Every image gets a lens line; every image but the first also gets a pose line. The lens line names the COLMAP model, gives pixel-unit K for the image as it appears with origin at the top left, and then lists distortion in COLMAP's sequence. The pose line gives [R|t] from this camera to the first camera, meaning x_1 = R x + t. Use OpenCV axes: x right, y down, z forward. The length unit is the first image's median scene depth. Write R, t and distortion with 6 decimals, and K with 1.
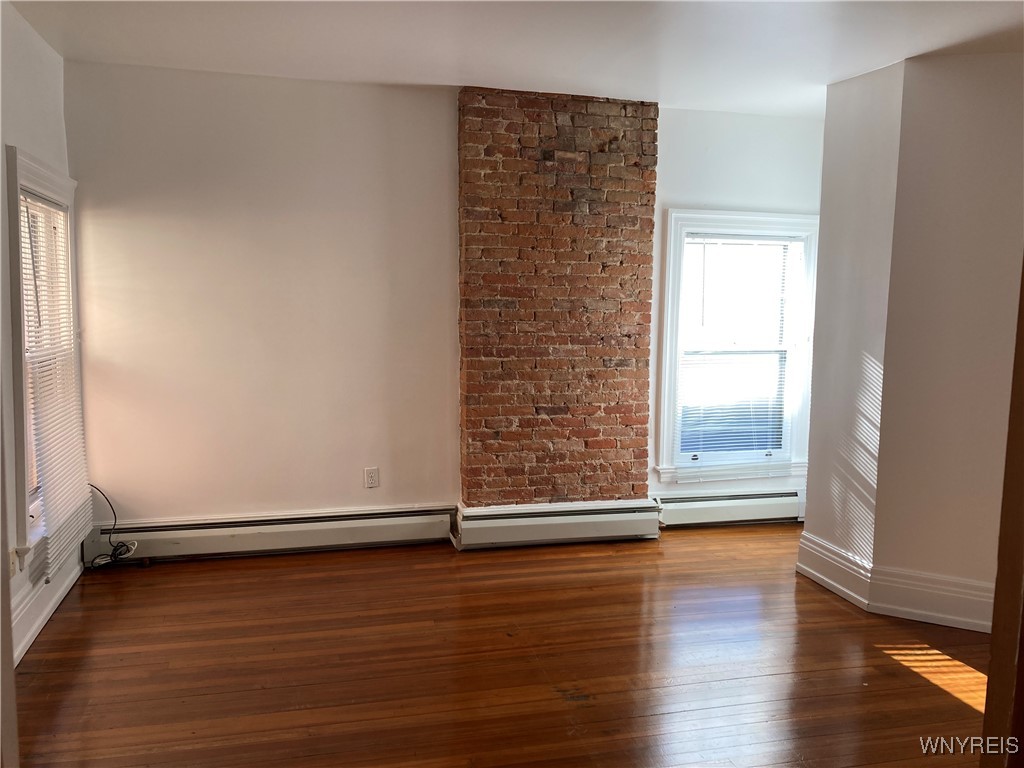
lens RADIAL K [[838.1, 0, 513.1], [0, 838.1, 378.3], [0, 0, 1]] dist [0.052705, -0.050605]
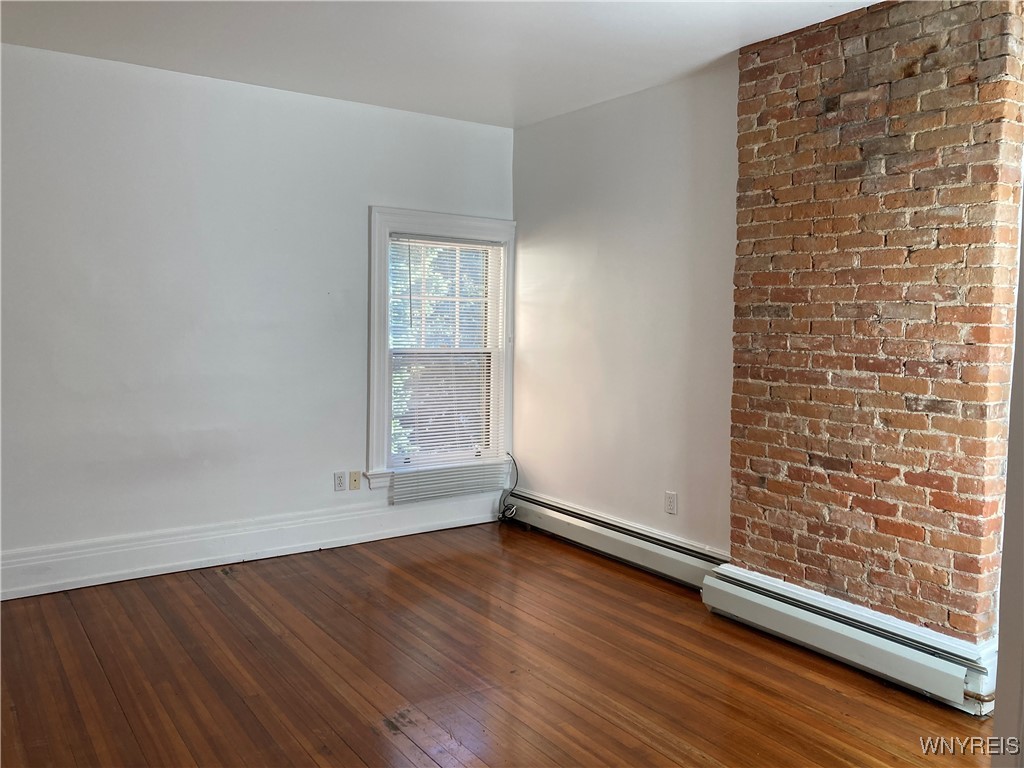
lens RADIAL K [[838.1, 0, 513.4], [0, 838.1, 380.3], [0, 0, 1]] dist [0.052705, -0.050605]
pose [[0.341422, 0.059303, -0.938037, 0.629557], [-0.115230, 0.993120, 0.020845, -0.014560], [0.932820, 0.100973, 0.345906, 0.512201]]
